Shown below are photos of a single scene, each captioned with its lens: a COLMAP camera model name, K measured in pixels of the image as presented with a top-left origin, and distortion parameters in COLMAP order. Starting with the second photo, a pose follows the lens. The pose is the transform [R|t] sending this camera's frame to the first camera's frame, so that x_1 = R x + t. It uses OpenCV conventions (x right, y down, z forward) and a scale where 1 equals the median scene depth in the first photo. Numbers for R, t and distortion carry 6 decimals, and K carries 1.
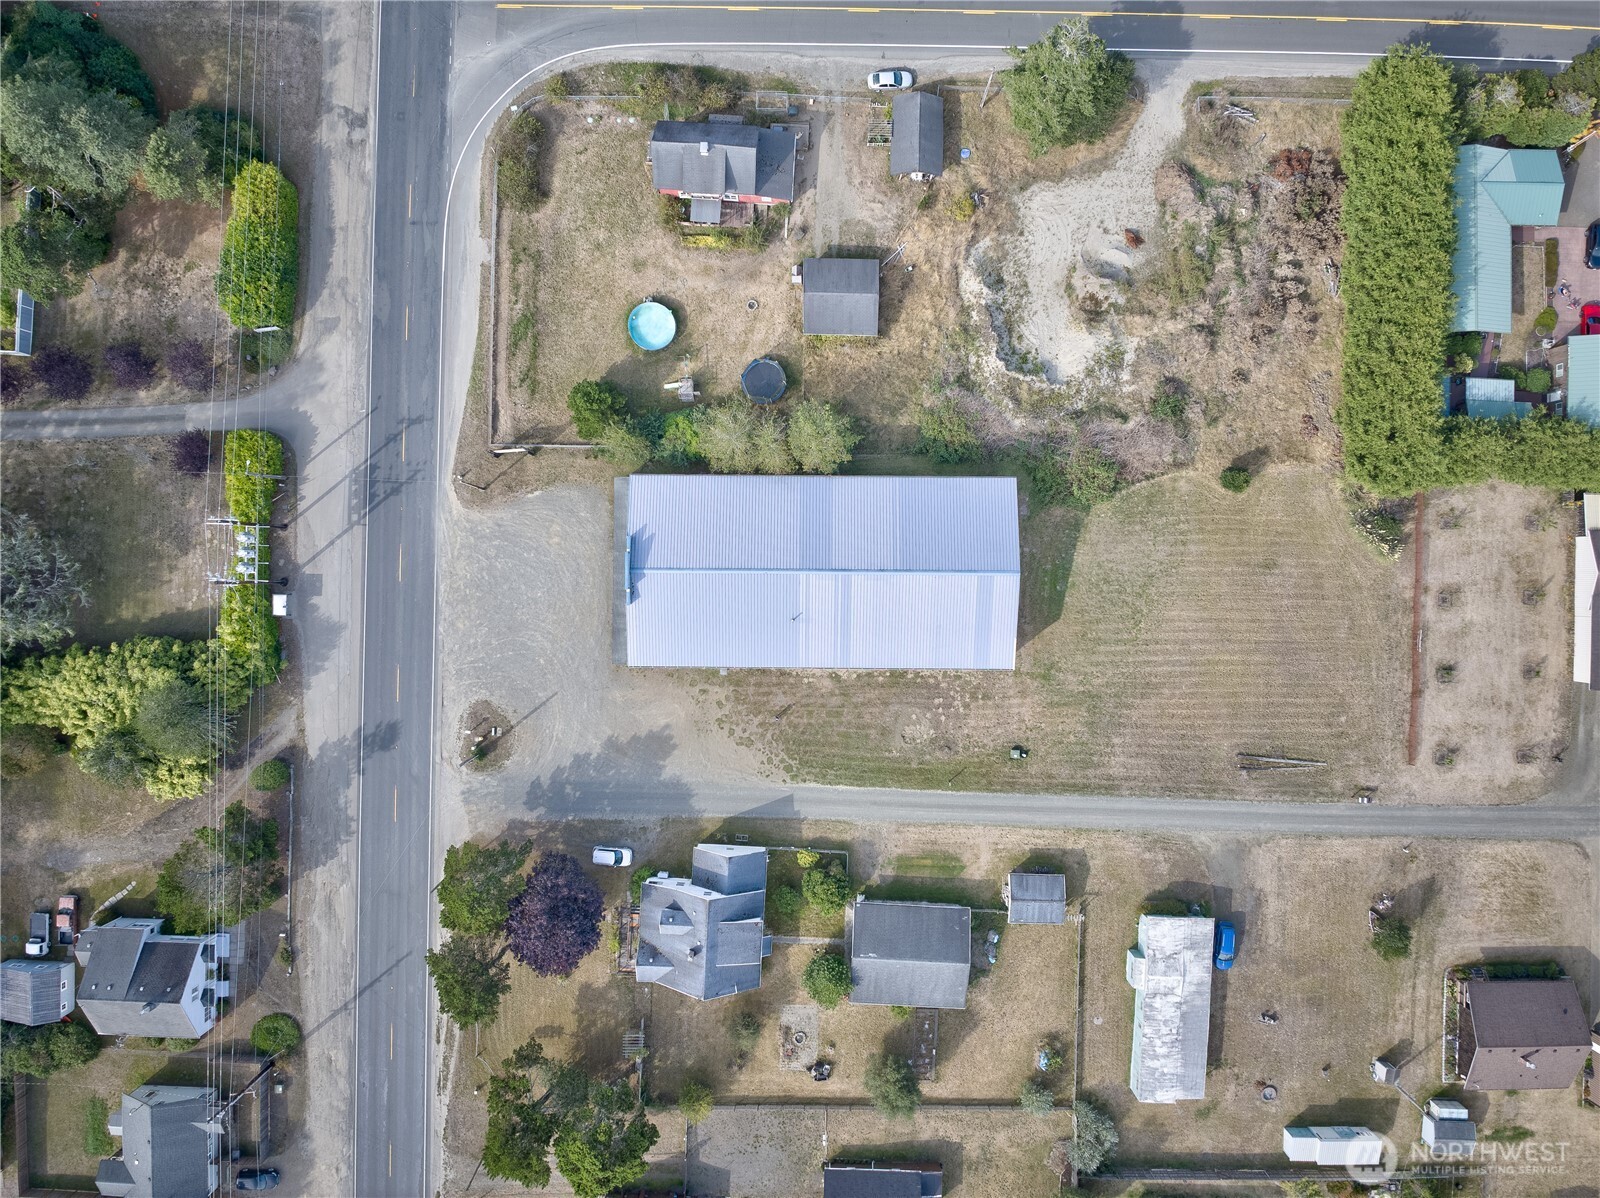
lens RADIAL K [[1080.3, 0, 804.2], [0, 1080.3, 585.1], [0, 0, 1]] dist [-0.031632, -0.001794]
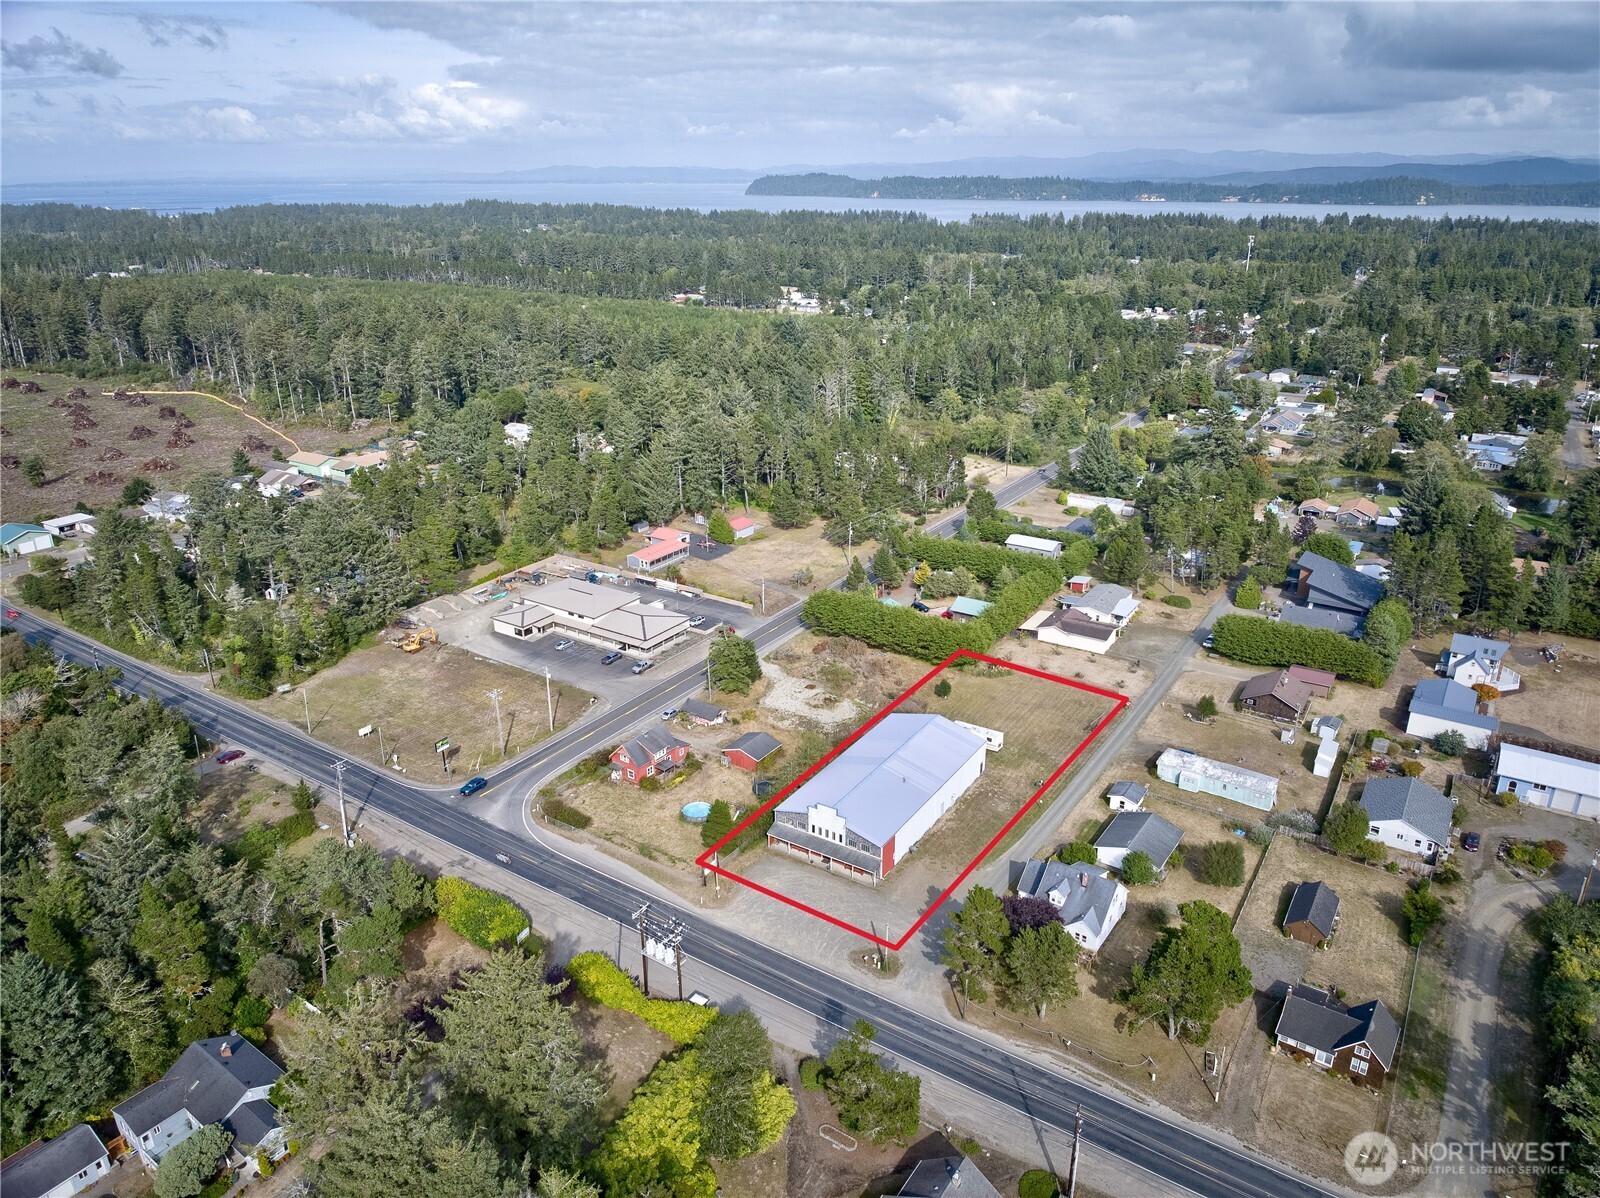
lens RADIAL K [[1080.3, 0, 804.2], [0, 1080.3, 585.1], [0, 0, 1]] dist [-0.031632, -0.001794]
pose [[0.535019, -0.293488, 0.792224, -1.219483], [0.844833, 0.181960, -0.503138, 0.629302], [0.003511, 0.938486, 0.345300, 0.140824]]
